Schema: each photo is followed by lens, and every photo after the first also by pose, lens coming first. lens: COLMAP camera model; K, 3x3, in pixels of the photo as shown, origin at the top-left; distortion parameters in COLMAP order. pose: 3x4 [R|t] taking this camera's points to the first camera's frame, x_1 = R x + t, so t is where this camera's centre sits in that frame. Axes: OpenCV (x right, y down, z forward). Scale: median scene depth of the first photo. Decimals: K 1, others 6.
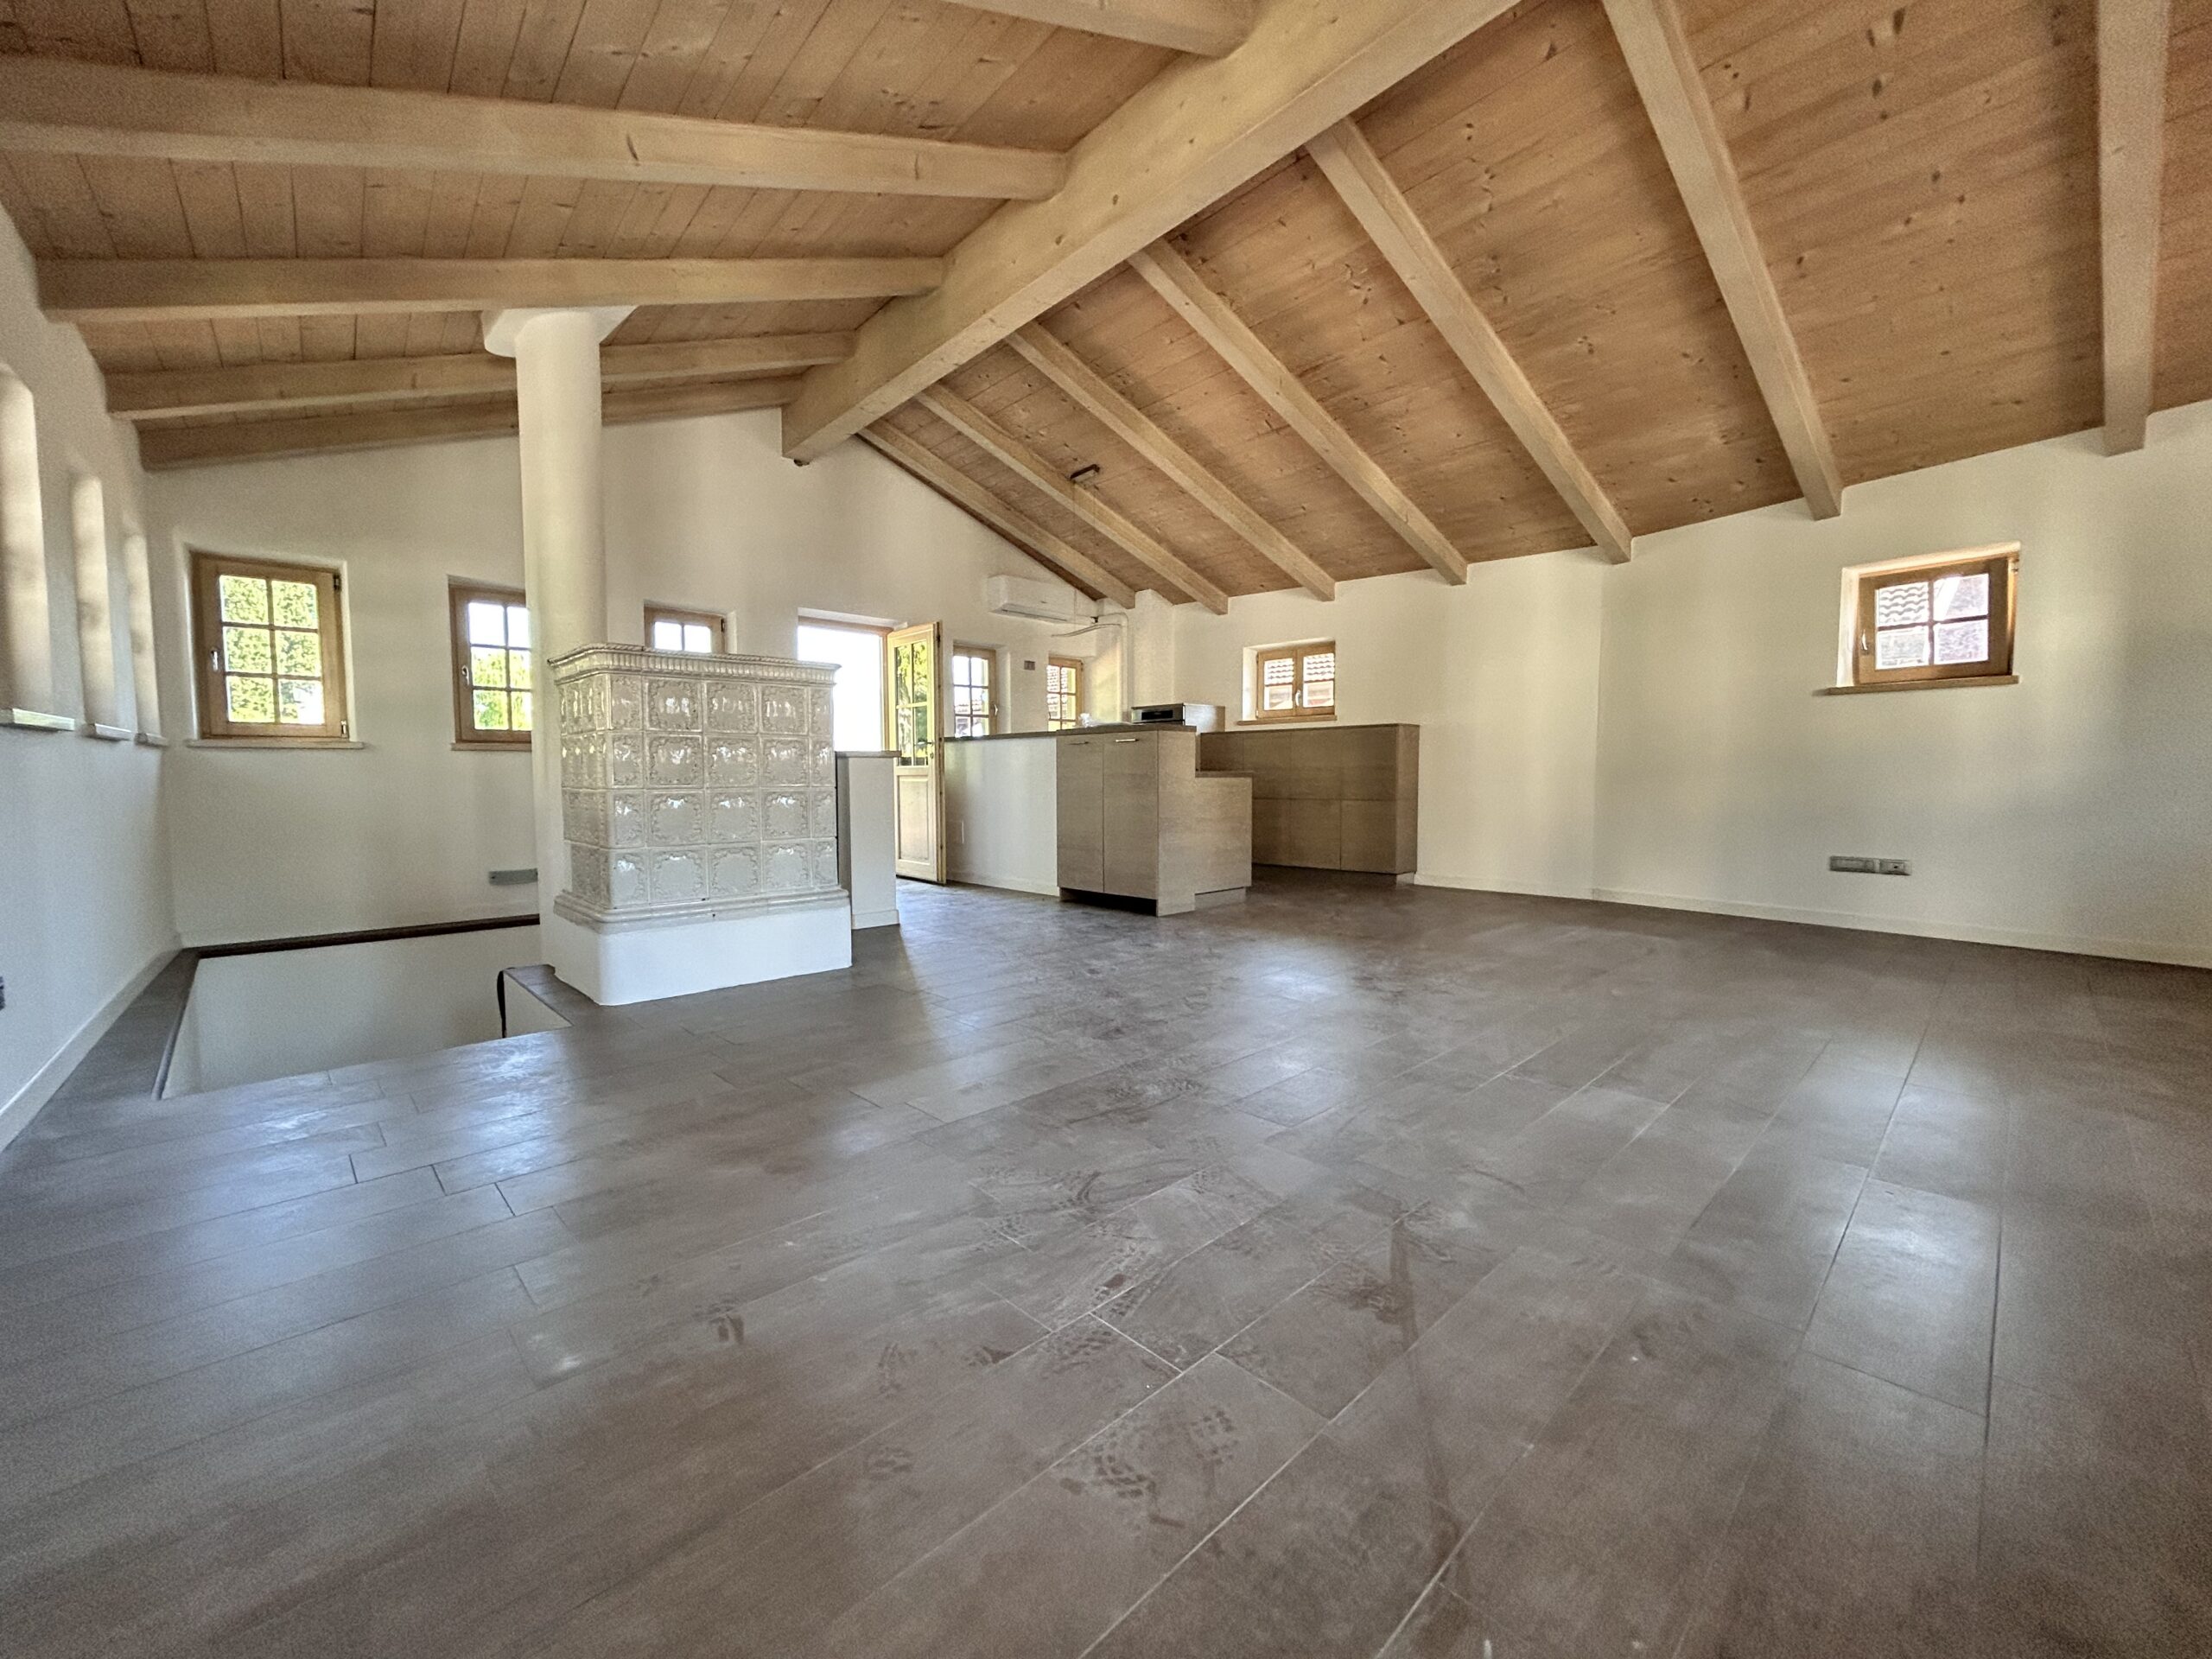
lens RADIAL K [[889.0, 0, 1116.9], [0, 889.0, 828.5], [0, 0, 1]] dist [0.000808, -0.000001]
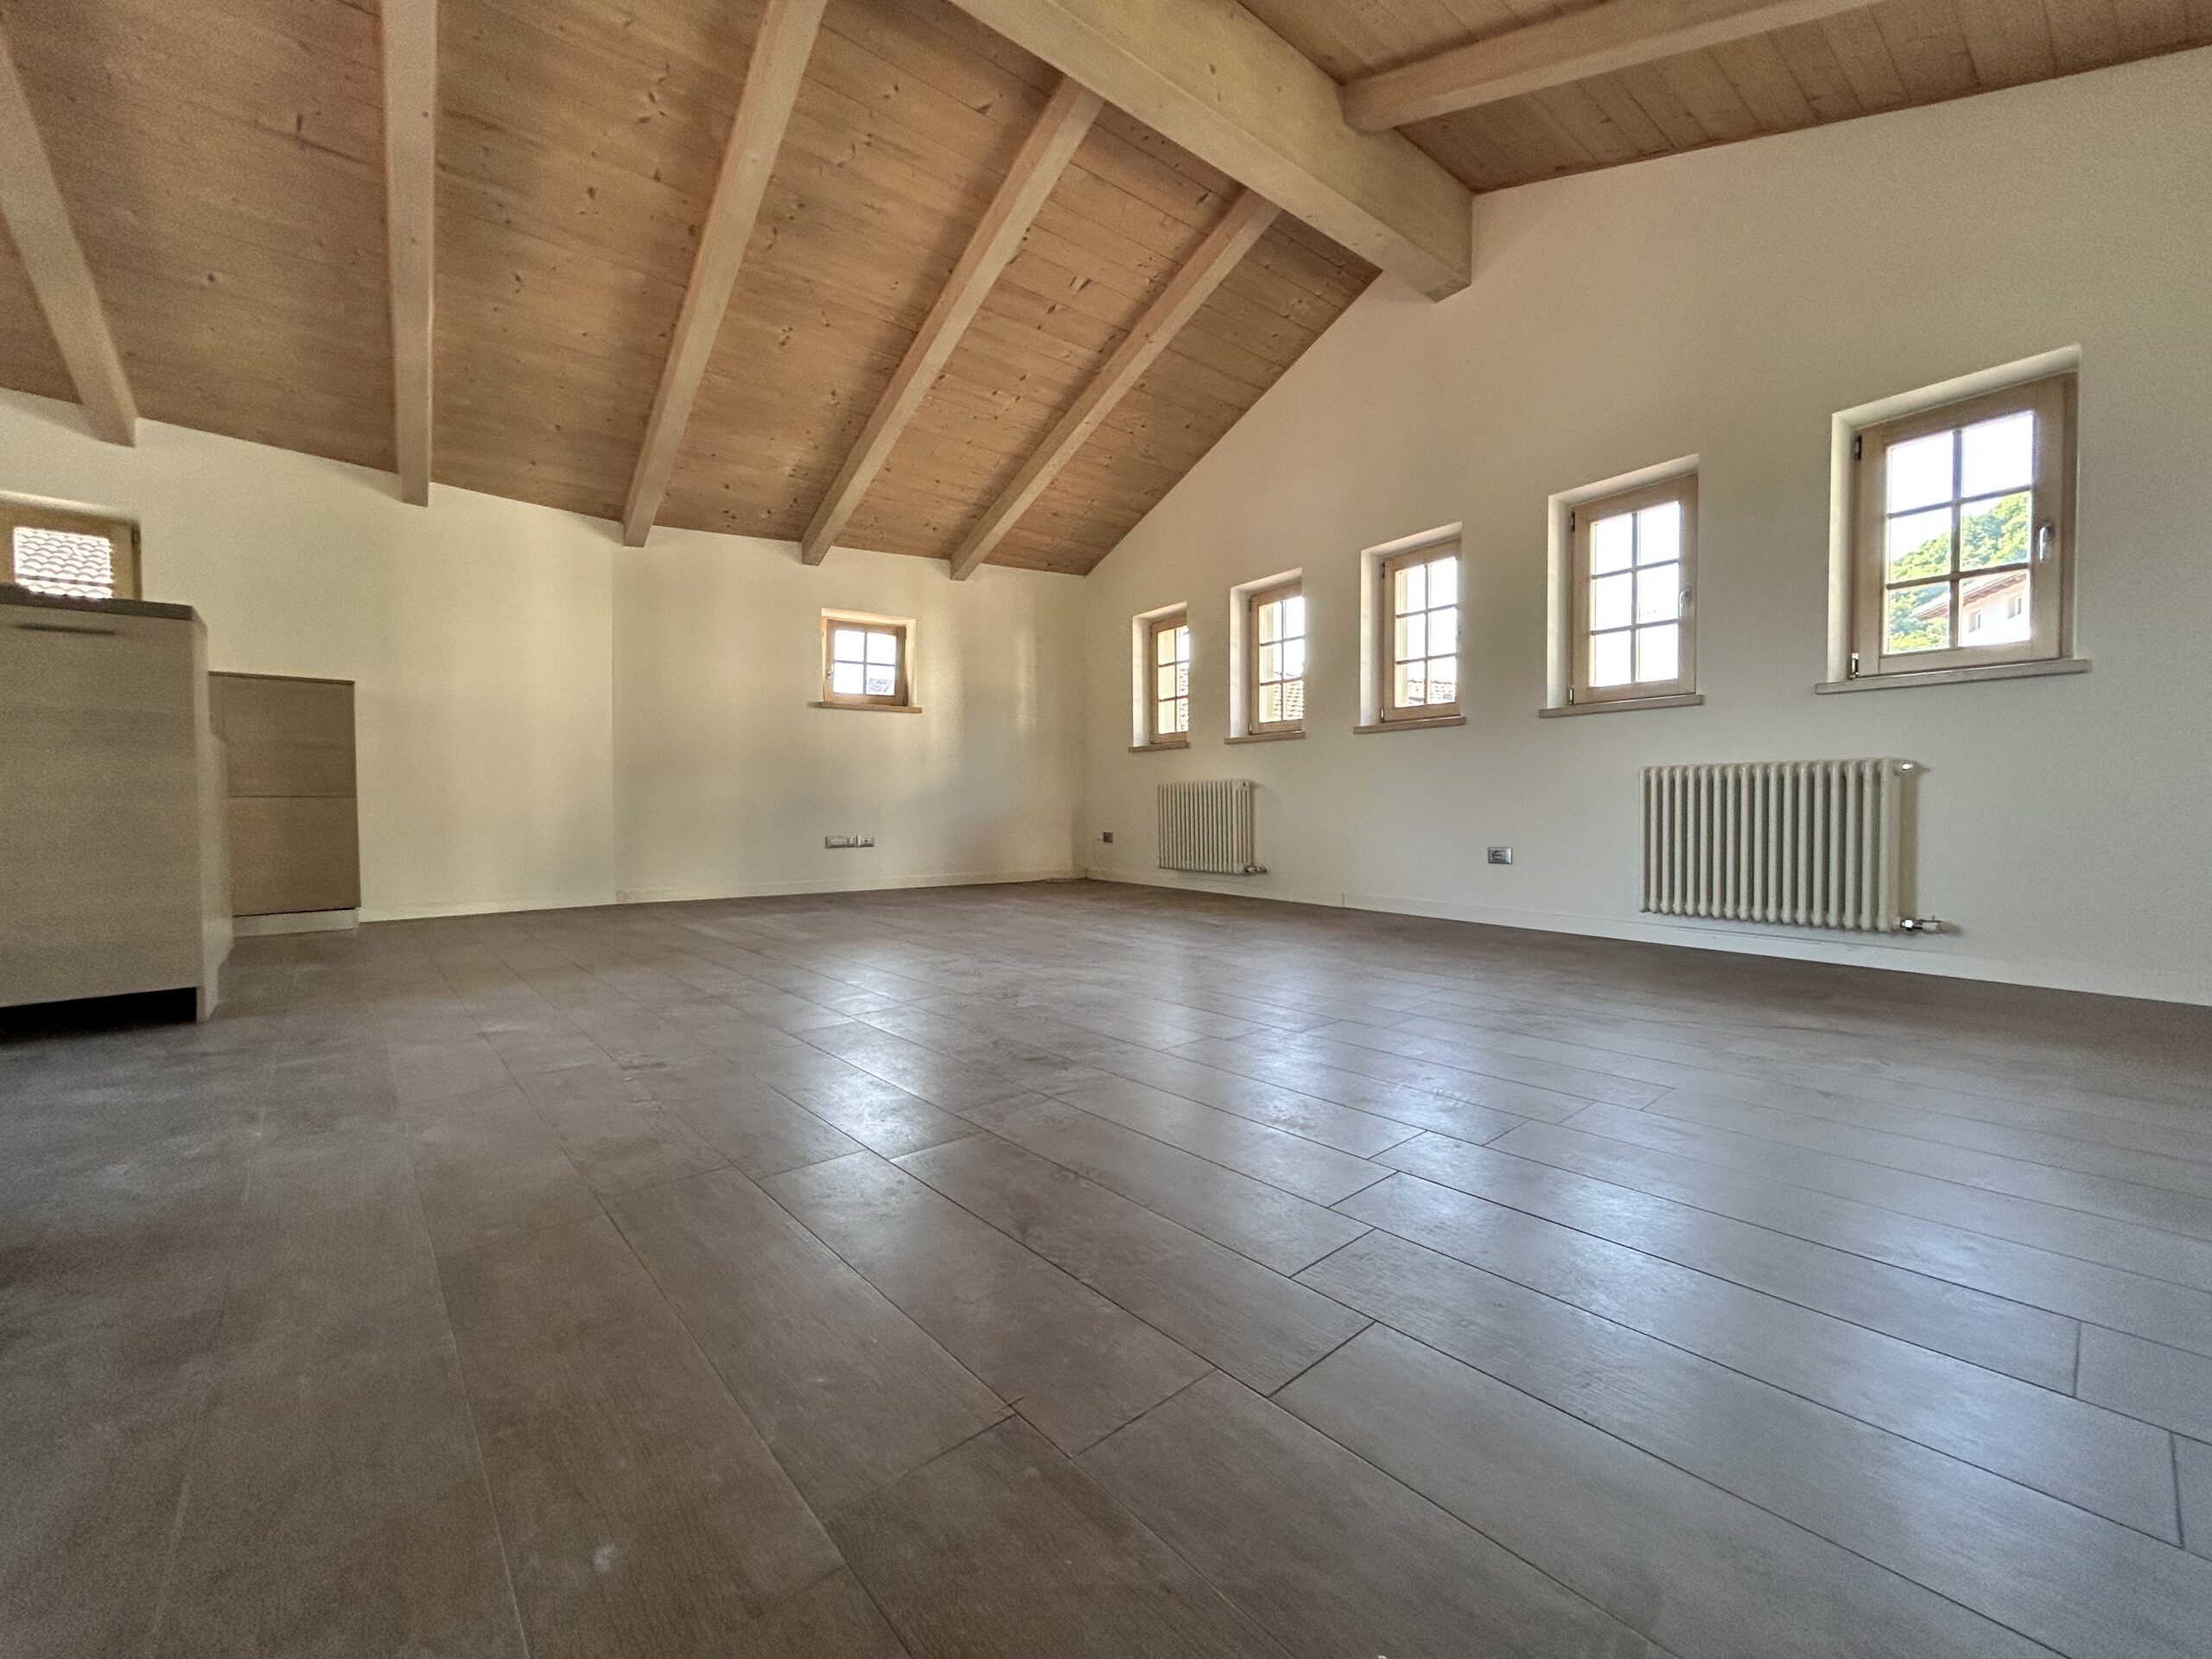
lens RADIAL K [[889.0, 0, 1114.2], [0, 889.0, 829.5], [0, 0, 1]] dist [0.000808, -0.000001]
pose [[0.057252, -0.025411, 0.998036, -0.428391], [0.064206, 0.997700, 0.021719, 0.019765], [-0.996293, 0.062836, 0.058752, 0.536994]]
